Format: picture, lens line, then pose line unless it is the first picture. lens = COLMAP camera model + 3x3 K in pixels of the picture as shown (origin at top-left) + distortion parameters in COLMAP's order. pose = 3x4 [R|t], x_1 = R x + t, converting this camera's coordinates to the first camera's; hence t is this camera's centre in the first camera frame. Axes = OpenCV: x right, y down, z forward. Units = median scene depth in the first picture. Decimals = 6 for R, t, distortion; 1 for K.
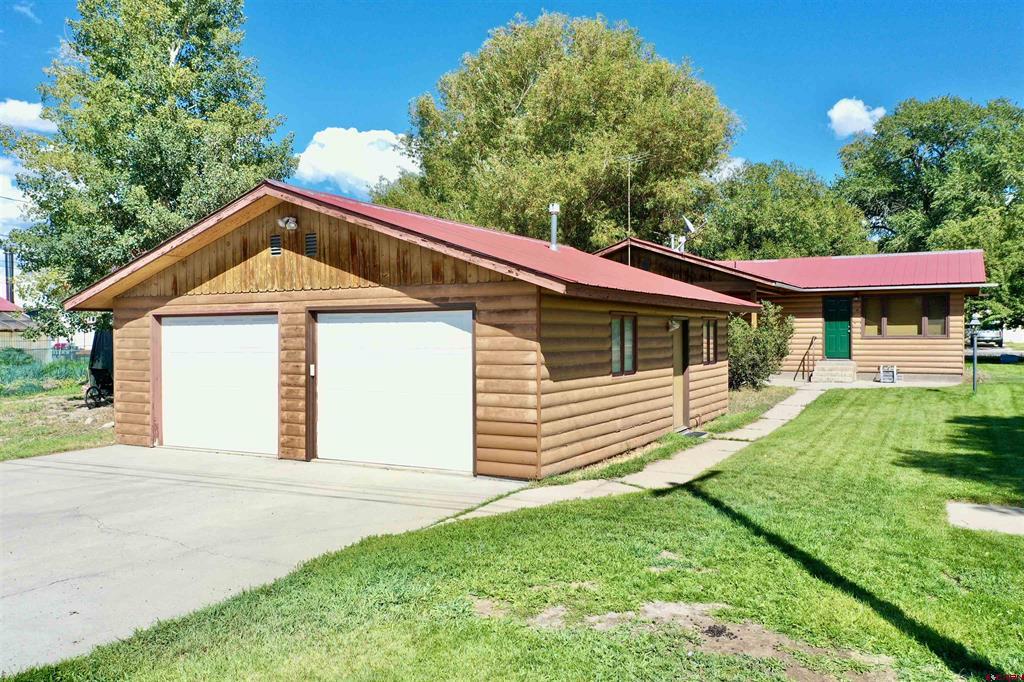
lens RADIAL K [[812.3, 0, 512.0], [0, 812.3, 341.0], [0, 0, 1]] dist [0.004305, 0.006322]
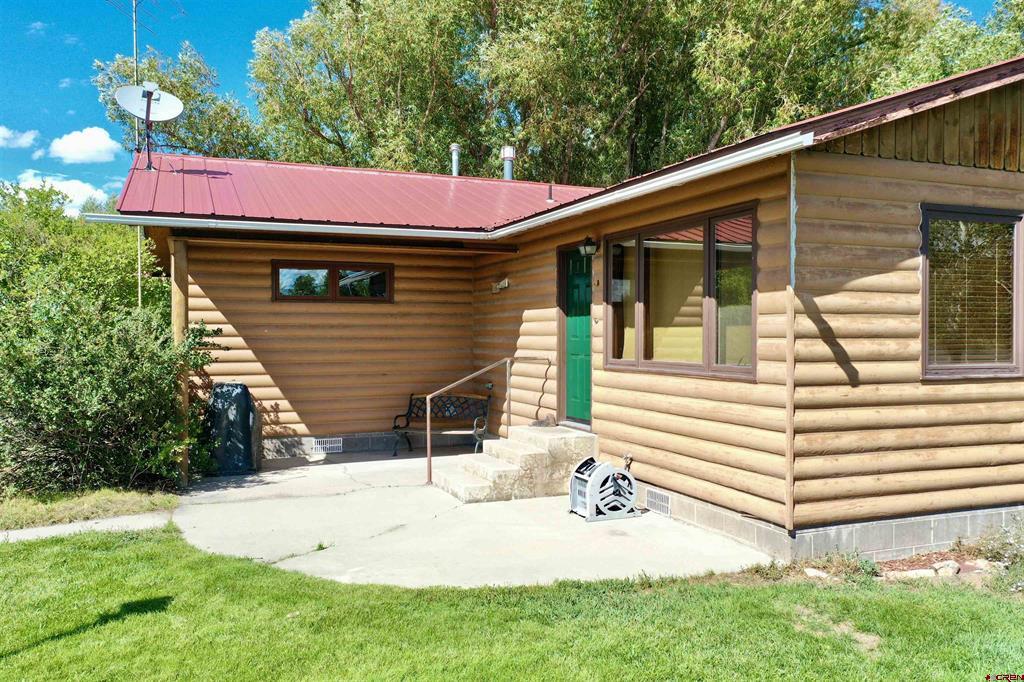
lens RADIAL K [[812.3, 0, 512.0], [0, 812.3, 341.0], [0, 0, 1]] dist [0.004305, 0.006322]
pose [[0.771153, 0.010157, -0.636569, 0.609937], [-0.007431, 0.999948, 0.006953, -0.016172], [0.636606, -0.000631, 0.771189, 0.719075]]
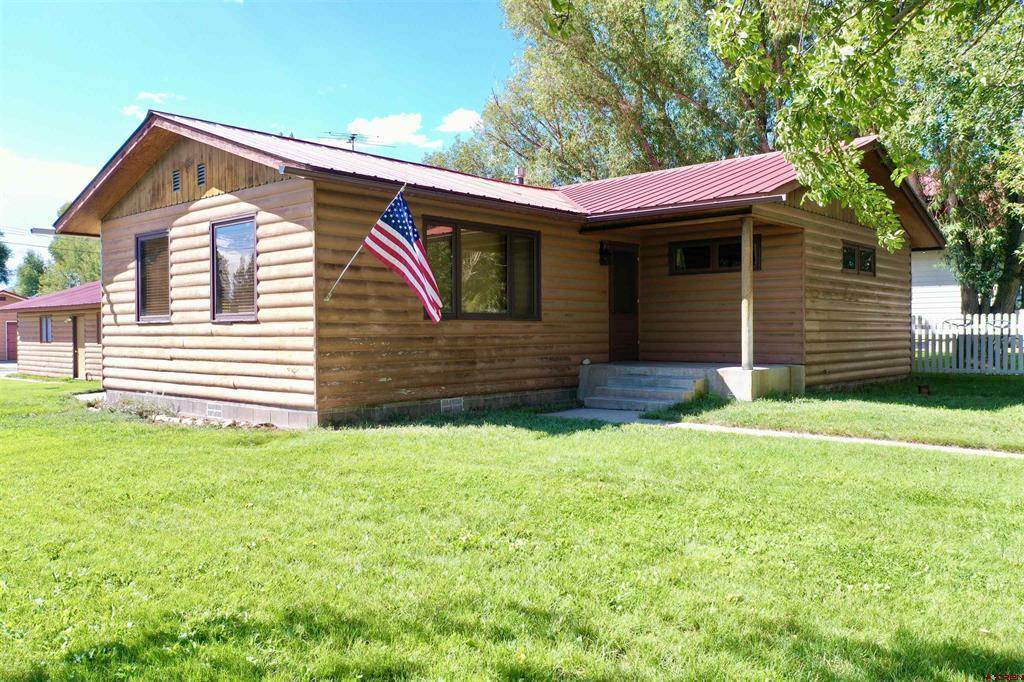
lens RADIAL K [[812.3, 0, 512.0], [0, 812.3, 341.0], [0, 0, 1]] dist [0.004305, 0.006322]
pose [[-0.232645, 0.018633, -0.972383, 0.979099], [0.001966, 0.999823, 0.018688, -0.001694], [0.972560, 0.002436, -0.232641, 1.333254]]
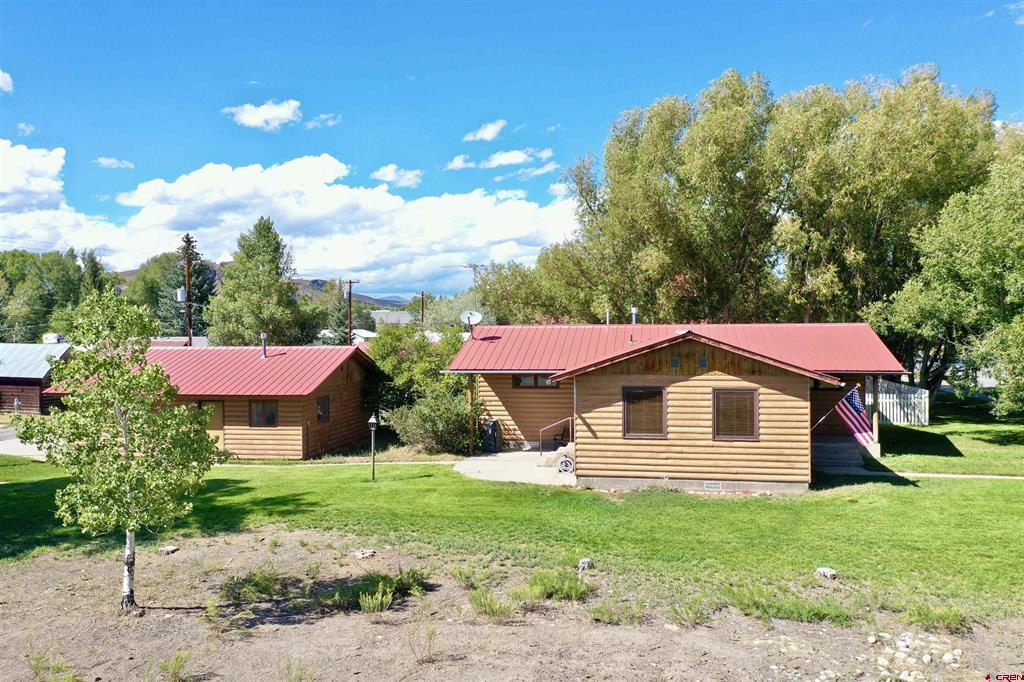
lens RADIAL K [[812.3, 0, 512.0], [0, 812.3, 341.0], [0, 0, 1]] dist [0.004305, 0.006322]
pose [[0.309897, 0.016561, -0.950626, 1.323959], [-0.001302, 0.999855, 0.016994, -0.120095], [0.950769, -0.004029, 0.309874, 0.618247]]
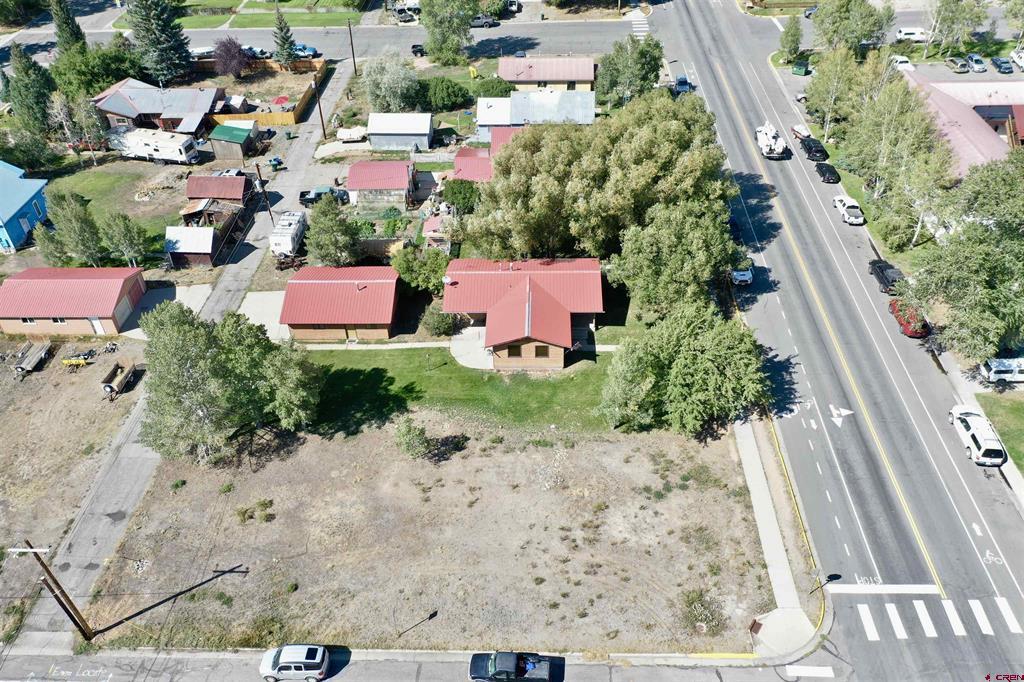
lens RADIAL K [[812.3, 0, 512.0], [0, 812.3, 341.0], [0, 0, 1]] dist [0.004305, 0.006322]
pose [[0.445590, 0.569524, -0.690719, 2.438071], [0.011572, 0.767819, 0.640562, -1.825047], [0.895162, -0.293421, 0.335542, 0.091398]]
